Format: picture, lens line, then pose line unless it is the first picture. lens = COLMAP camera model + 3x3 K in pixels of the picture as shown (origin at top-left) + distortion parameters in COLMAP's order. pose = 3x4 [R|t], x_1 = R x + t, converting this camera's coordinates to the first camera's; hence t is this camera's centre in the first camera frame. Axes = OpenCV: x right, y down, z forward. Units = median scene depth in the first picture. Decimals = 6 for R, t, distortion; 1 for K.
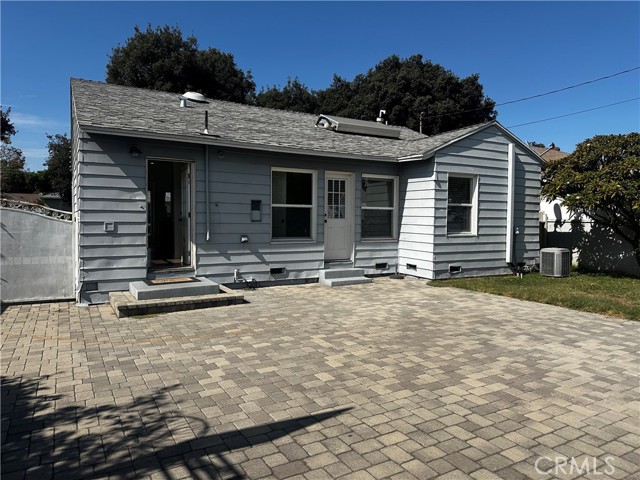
lens RADIAL K [[451.0, 0, 319.8], [0, 451.0, 238.3], [0, 0, 1]] dist [0.053592, -0.067459]
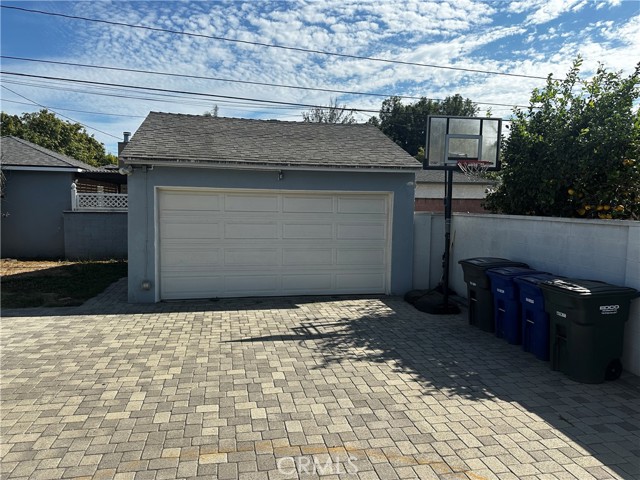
lens RADIAL K [[451.0, 0, 319.8], [0, 451.0, 238.5], [0, 0, 1]] dist [0.053592, -0.067459]
pose [[-0.949688, -0.048134, 0.309477, -0.707085], [-0.005770, 0.990641, 0.136369, -0.215370], [-0.313145, 0.127723, -0.941078, 2.132213]]
